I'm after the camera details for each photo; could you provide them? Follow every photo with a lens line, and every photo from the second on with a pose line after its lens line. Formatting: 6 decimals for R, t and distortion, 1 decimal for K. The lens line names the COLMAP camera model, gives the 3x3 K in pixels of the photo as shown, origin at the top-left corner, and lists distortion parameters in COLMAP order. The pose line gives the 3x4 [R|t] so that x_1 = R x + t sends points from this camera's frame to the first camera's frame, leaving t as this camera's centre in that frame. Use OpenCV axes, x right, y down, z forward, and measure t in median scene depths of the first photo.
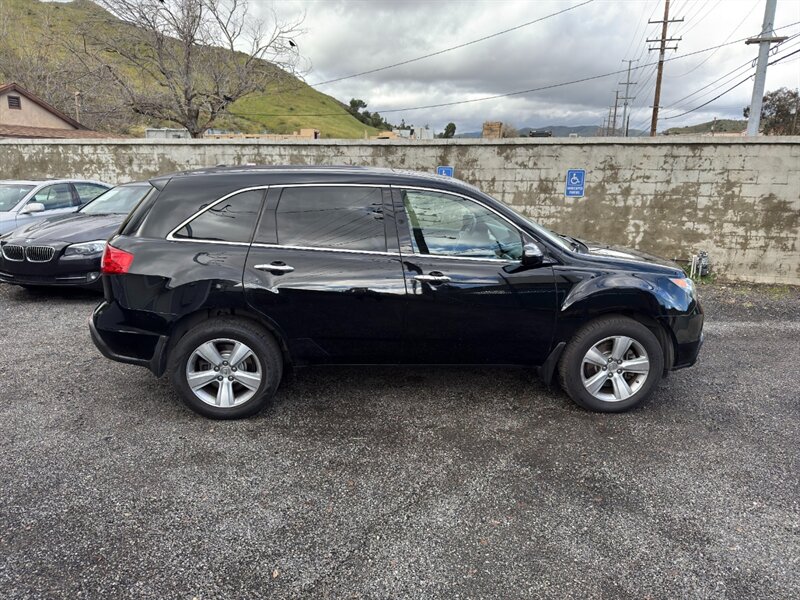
lens RADIAL K [[570.8, 0, 404.5], [0, 570.8, 296.6], [0, 0, 1]] dist [0.071544, -0.072833]
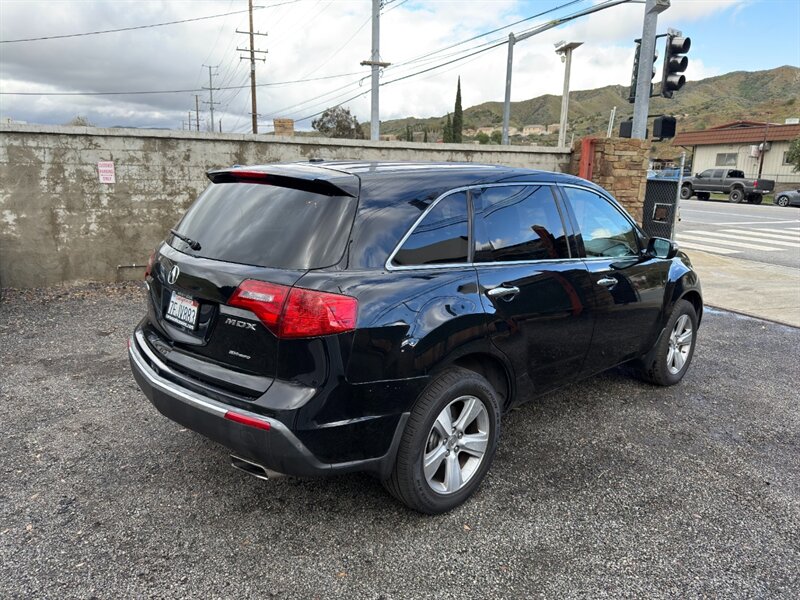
lens RADIAL K [[571.8, 0, 400.0], [0, 571.8, 300.0], [0, 0, 1]] dist [0.059553, -0.081847]
pose [[0.774785, -0.131552, 0.618387, -0.346448], [0.131579, 0.990247, 0.045802, -0.039208], [-0.618381, 0.045880, 0.784538, 0.204055]]
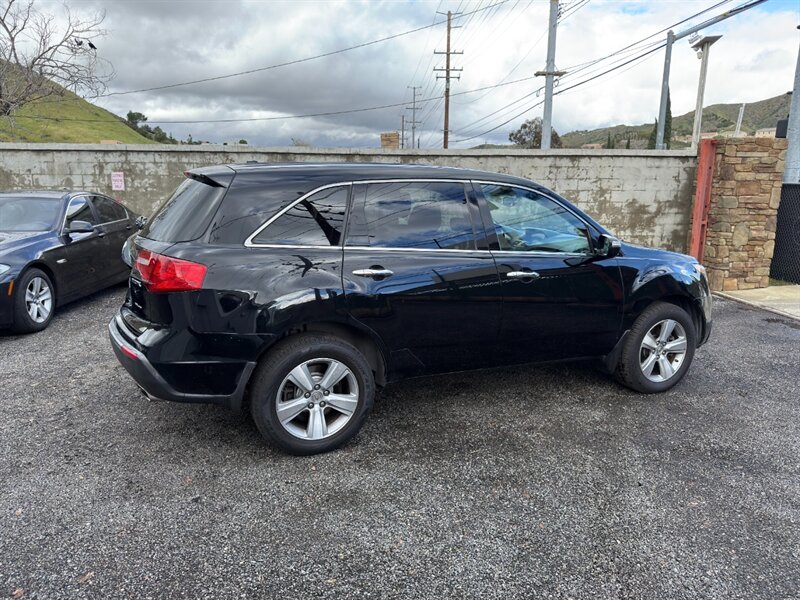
lens RADIAL K [[571.8, 0, 400.0], [0, 571.8, 300.0], [0, 0, 1]] dist [0.059553, -0.081847]
pose [[0.941537, -0.069805, 0.329598, -0.205150], [0.077885, 0.996898, -0.011357, 0.002287], [-0.327783, 0.036364, 0.944053, 0.064410]]
